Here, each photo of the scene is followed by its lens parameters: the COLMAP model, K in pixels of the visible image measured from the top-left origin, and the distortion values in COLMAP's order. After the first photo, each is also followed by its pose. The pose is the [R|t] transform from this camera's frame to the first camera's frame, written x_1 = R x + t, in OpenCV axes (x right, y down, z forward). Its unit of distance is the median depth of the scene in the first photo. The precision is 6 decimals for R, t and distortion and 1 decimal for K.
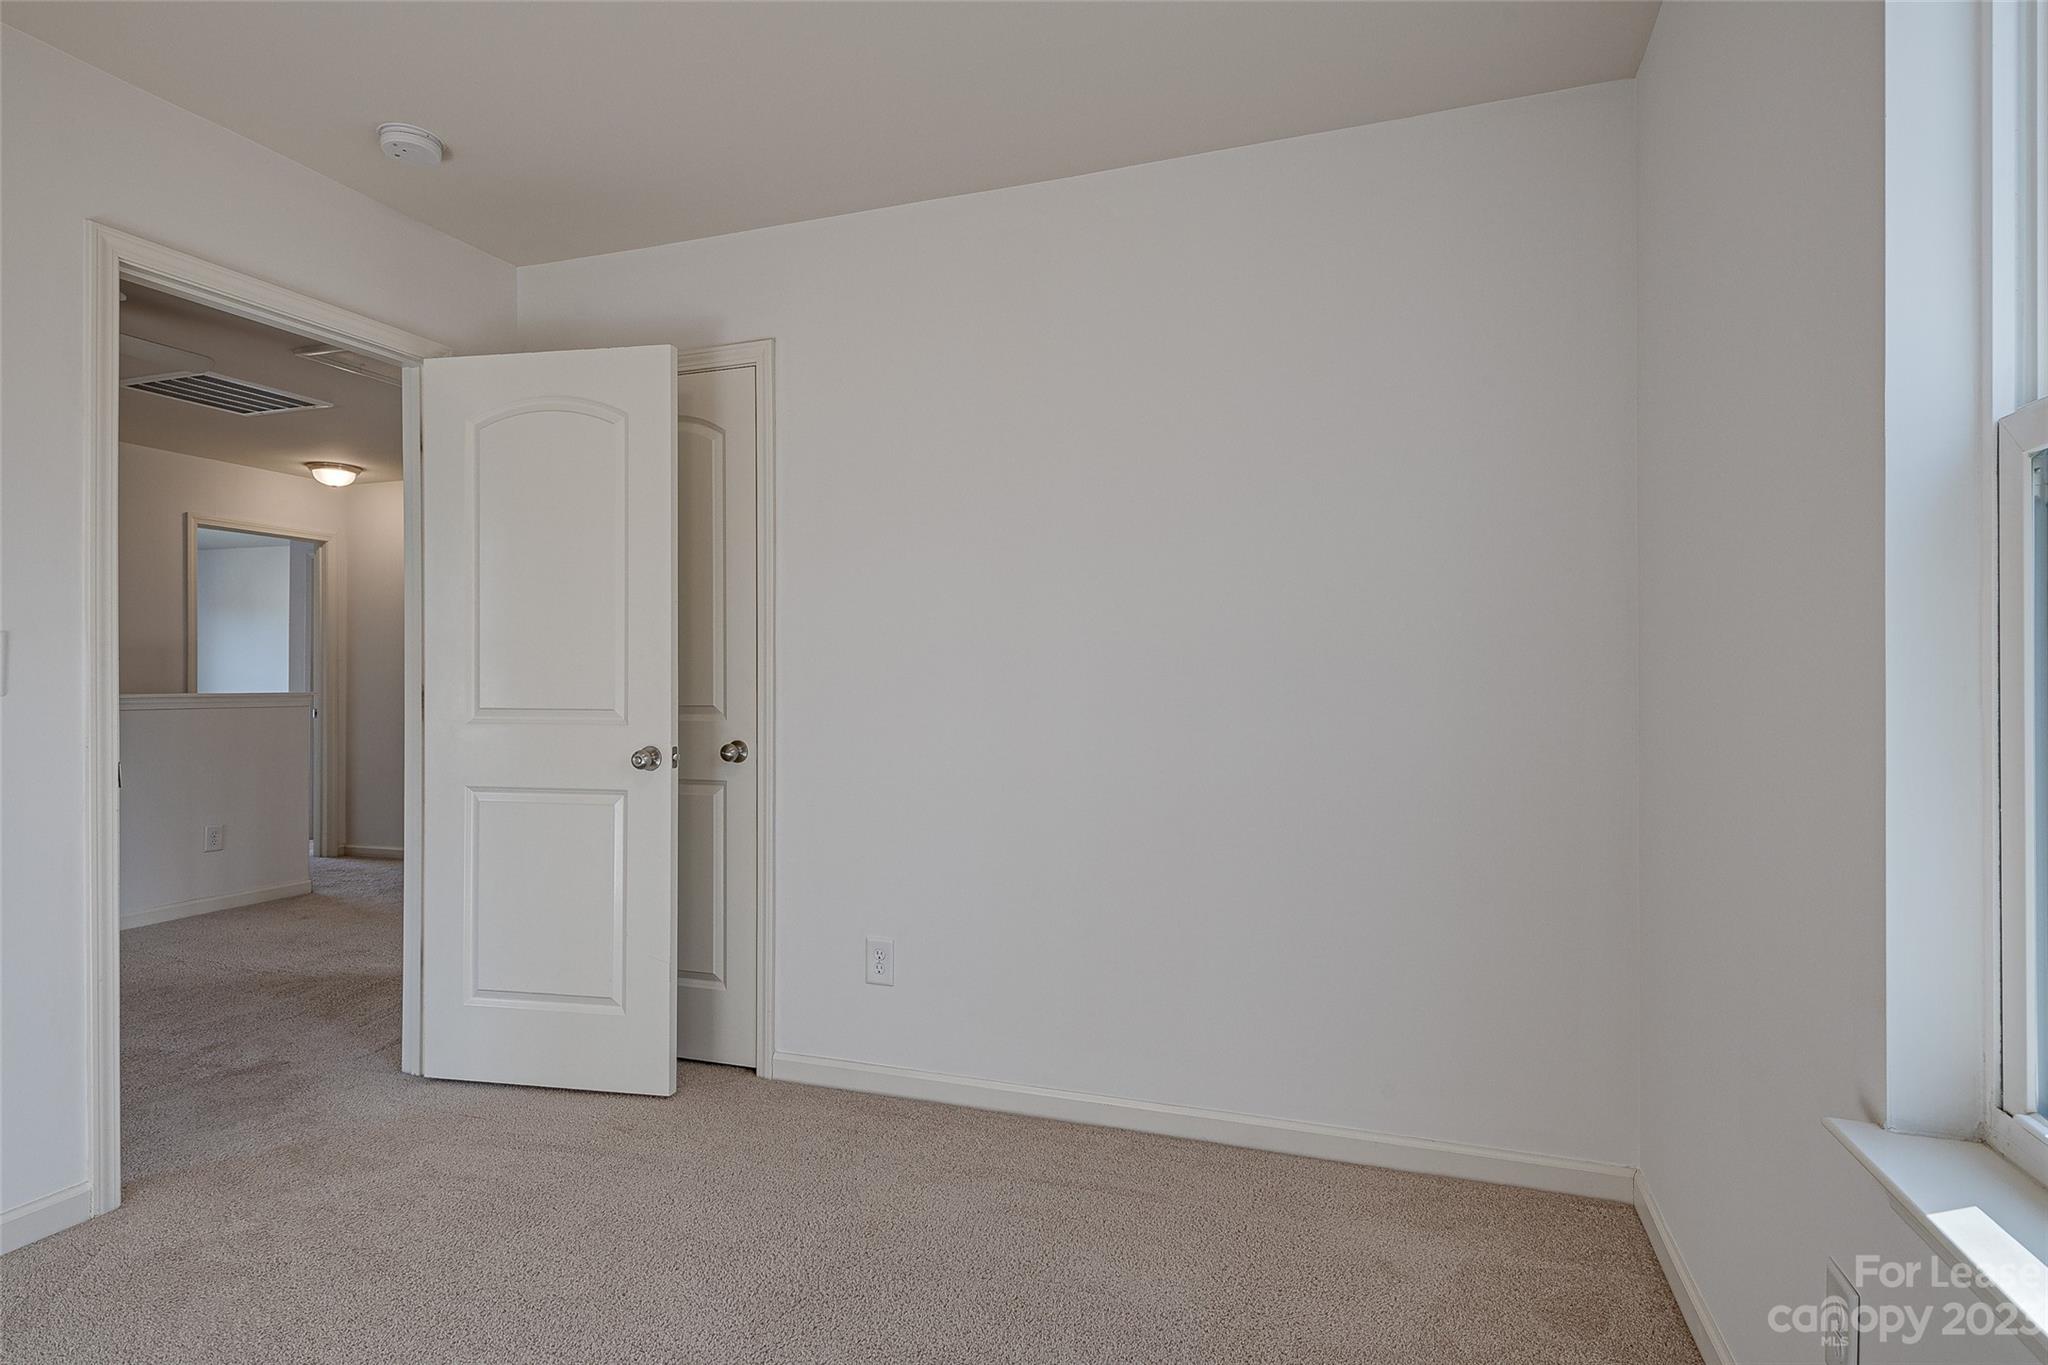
lens RADIAL K [[1016.5, 0, 1028.0], [0, 1016.5, 681.8], [0, 0, 1]] dist [0.019316, -0.010451]
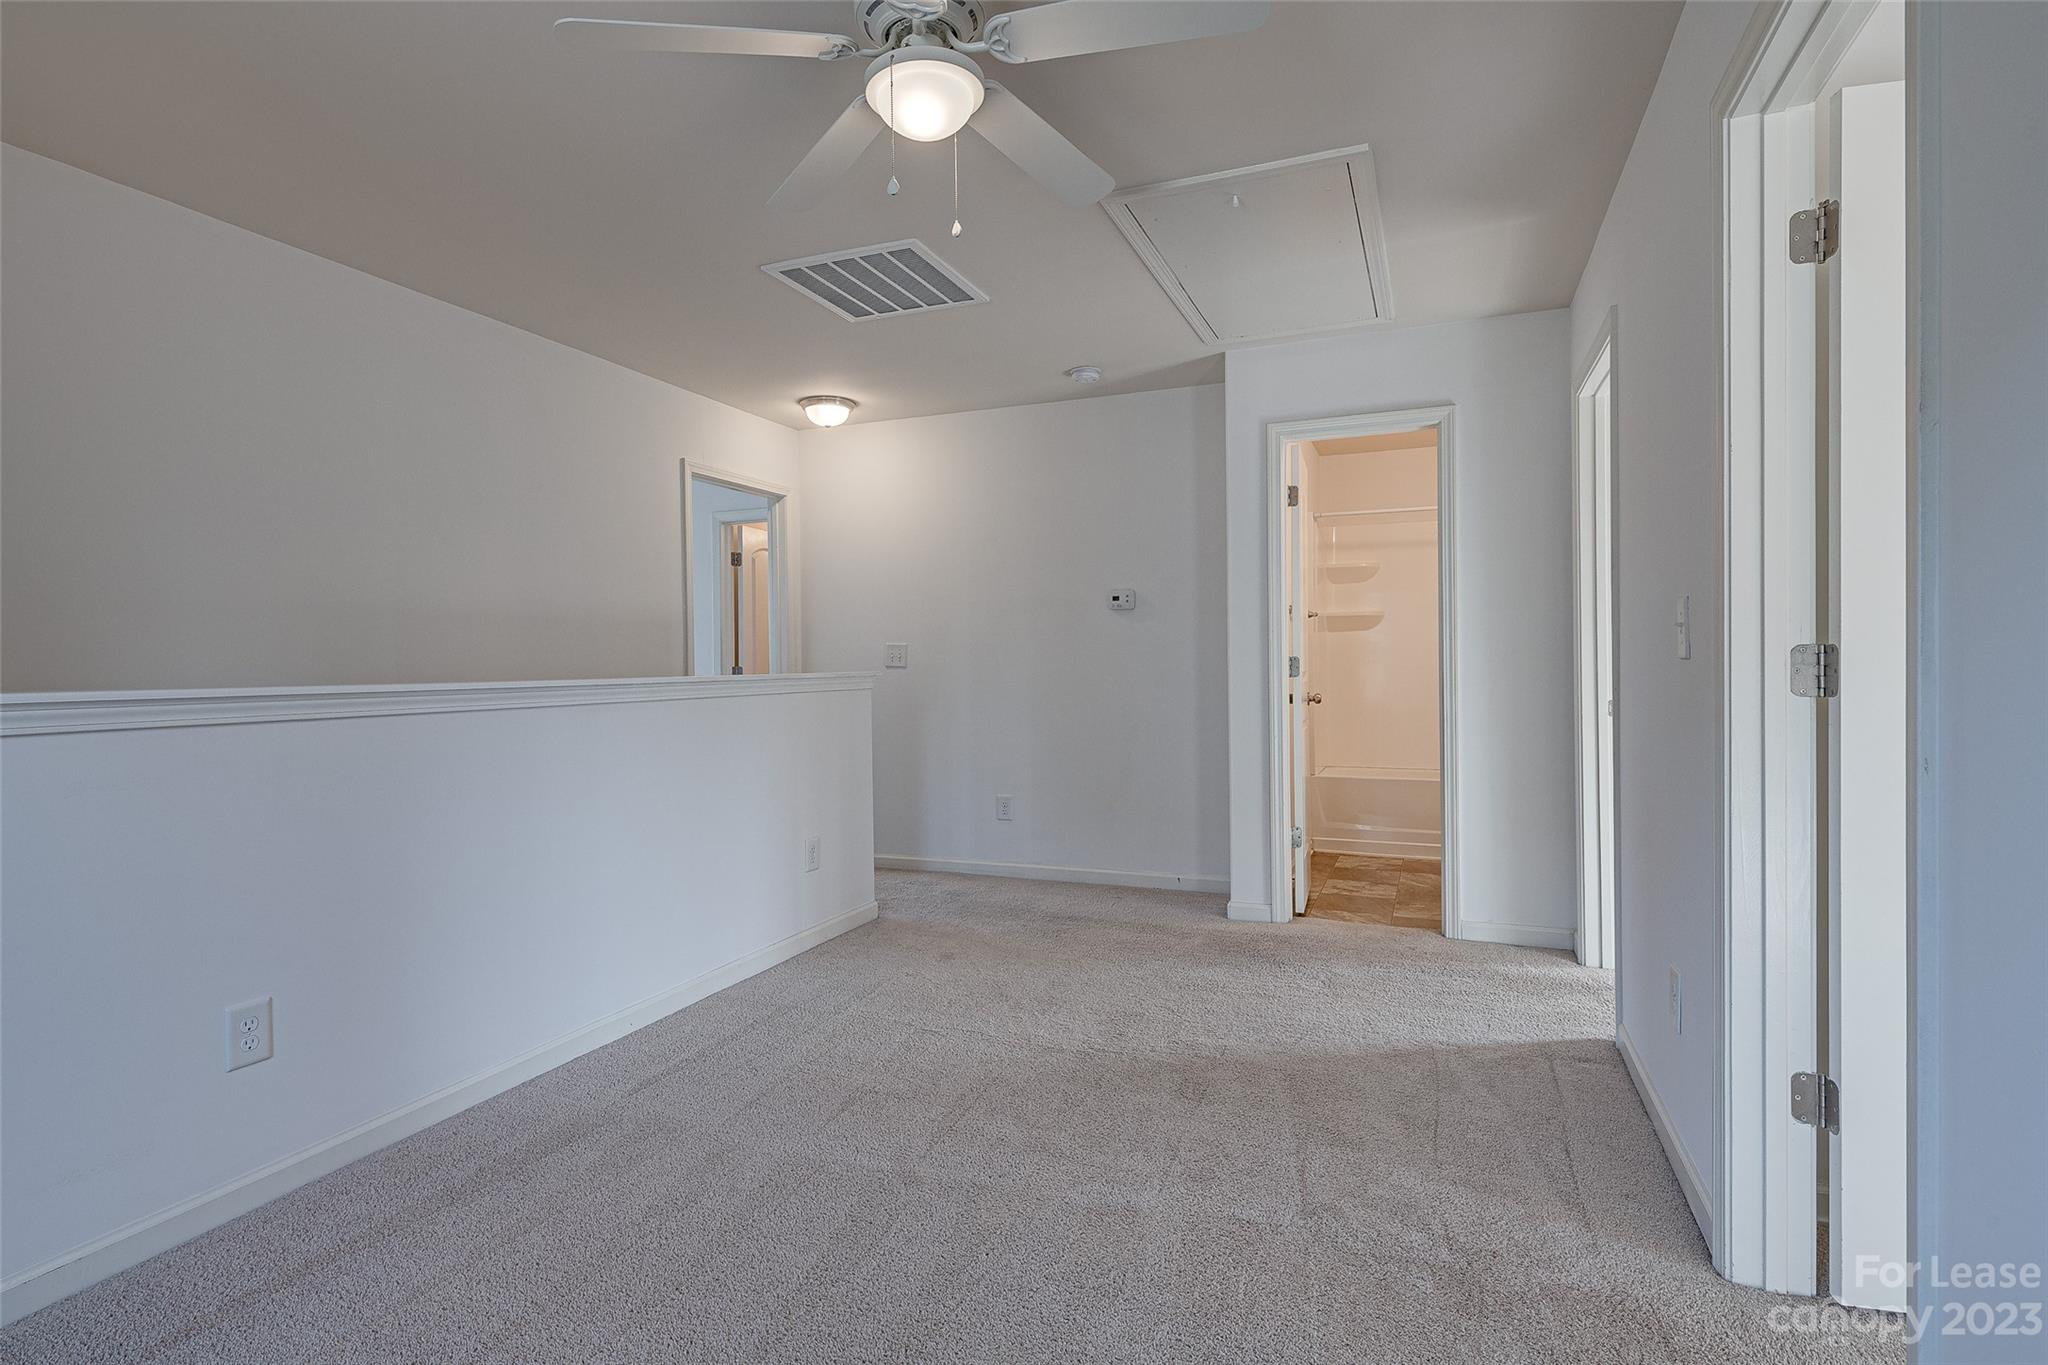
lens RADIAL K [[1016.5, 0, 1026.3], [0, 1016.5, 671.0], [0, 0, 1]] dist [0.019316, -0.010451]
pose [[0.998323, -0.010672, -0.056903, -1.029130], [0.011183, 0.999900, 0.008671, 0.008489], [0.056805, -0.009292, 0.998342, 0.387270]]
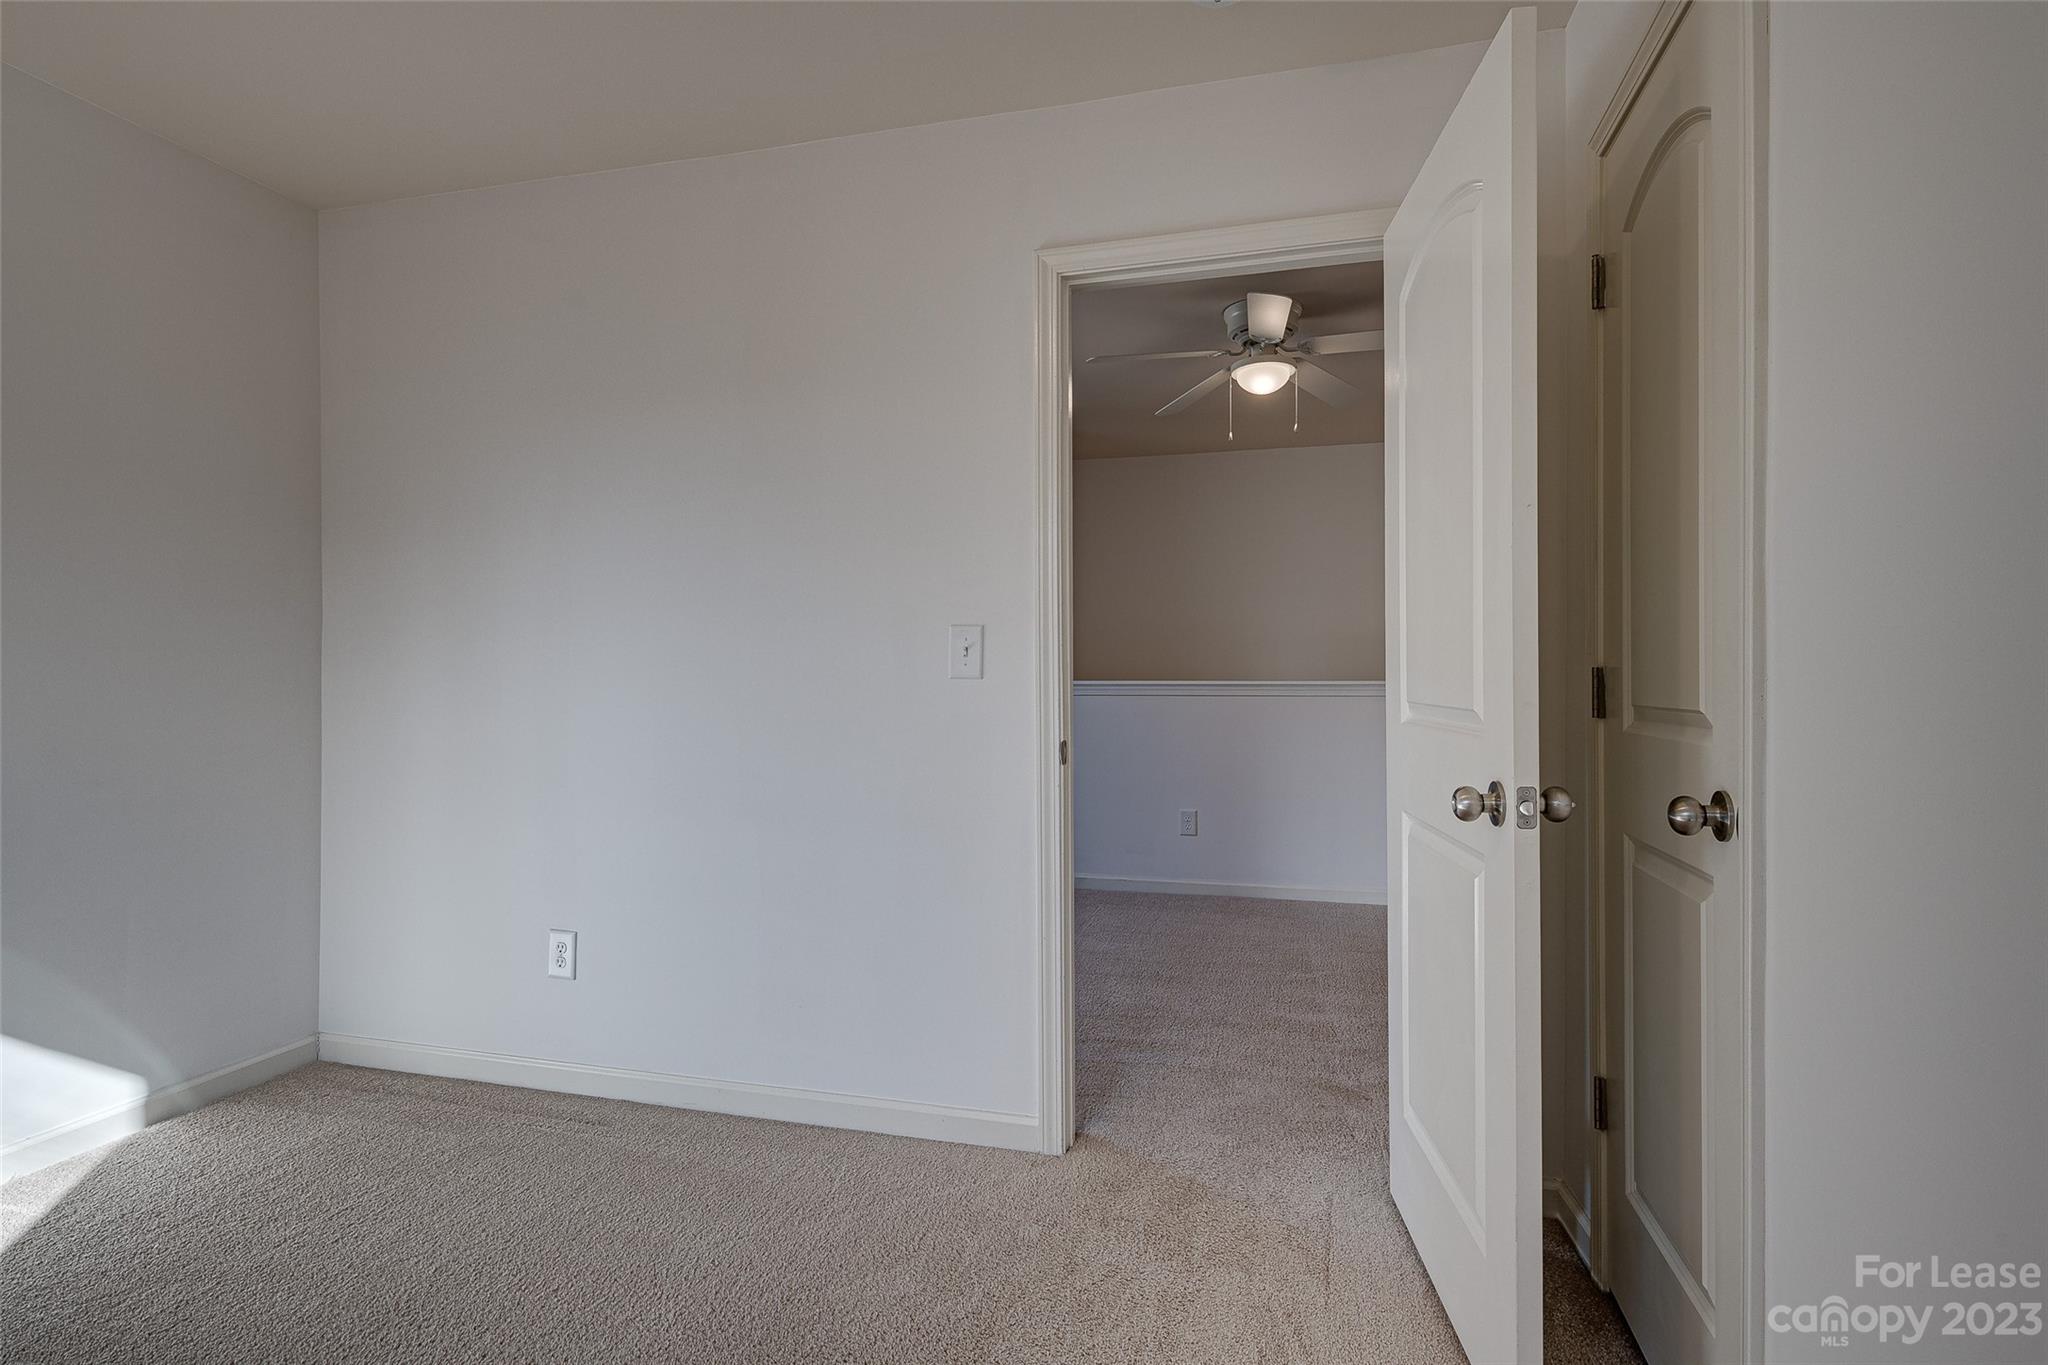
lens RADIAL K [[1016.5, 0, 1026.6], [0, 1016.5, 677.2], [0, 0, 1]] dist [0.019316, -0.010451]
pose [[0.082230, 0.001363, -0.996612, 0.138534], [0.003046, 0.999994, 0.001618, 0.006943], [0.996609, -0.003168, 0.082225, 0.684229]]
